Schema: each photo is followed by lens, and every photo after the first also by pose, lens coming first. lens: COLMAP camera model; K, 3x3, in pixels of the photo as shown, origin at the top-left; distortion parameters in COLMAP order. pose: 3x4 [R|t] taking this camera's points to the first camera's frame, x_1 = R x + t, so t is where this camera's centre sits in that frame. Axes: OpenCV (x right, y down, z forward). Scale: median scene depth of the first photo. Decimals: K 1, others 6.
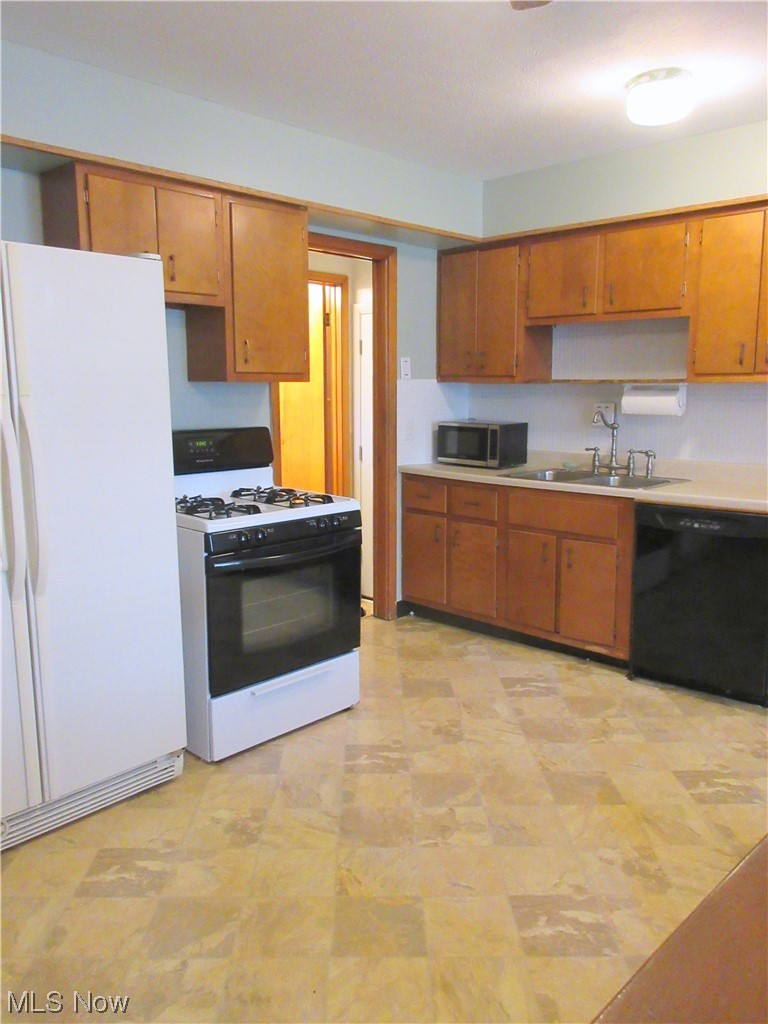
lens RADIAL K [[790.2, 0, 384.0], [0, 790.2, 512.0], [0, 0, 1]] dist [-0.008351, 0.003368]
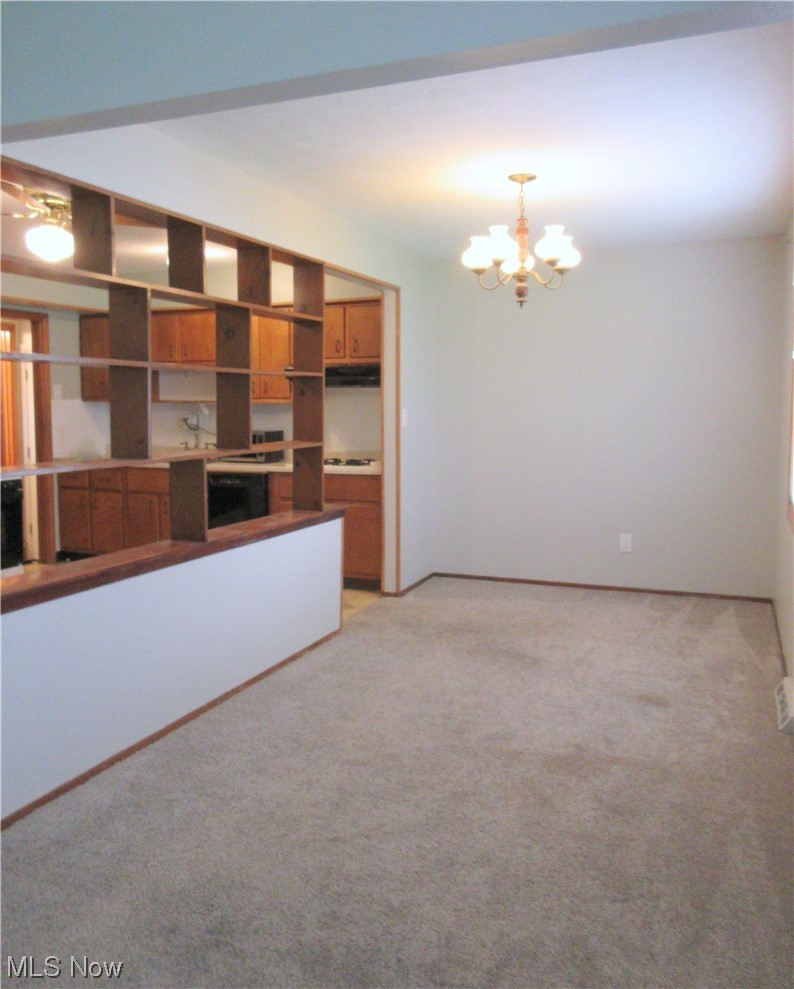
lens RADIAL K [[848.1, 0, 395.5], [0, 848.1, 474.2], [0, 0, 1]] dist [-0.002553, -0.000946]
pose [[0.931689, -0.027780, 0.362193, 0.046710], [0.052473, 0.996906, -0.058517, 0.120862], [-0.359447, 0.073525, 0.930265, -0.860068]]
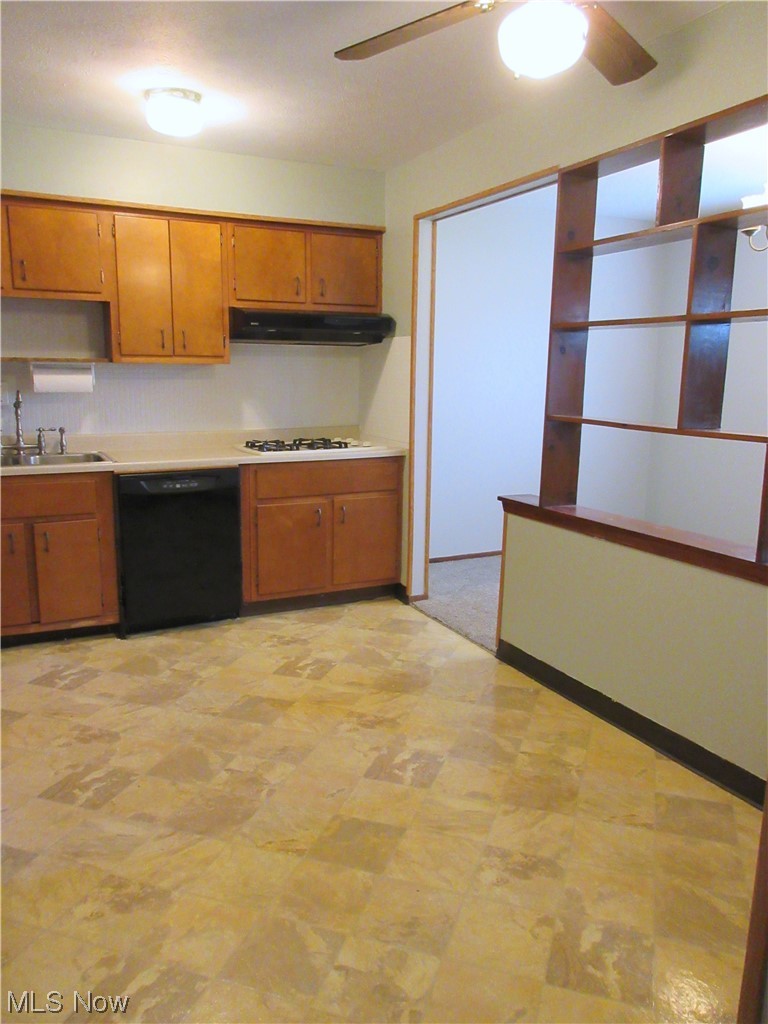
lens RADIAL K [[762.3, 0, 384.0], [0, 762.3, 512.0], [0, 0, 1]] dist [-0.019063, 0.002624]
pose [[0.340259, -0.164828, 0.925773, -0.509236], [0.130717, 0.983250, 0.127018, -0.044665], [-0.931202, 0.077795, 0.356105, 0.291171]]
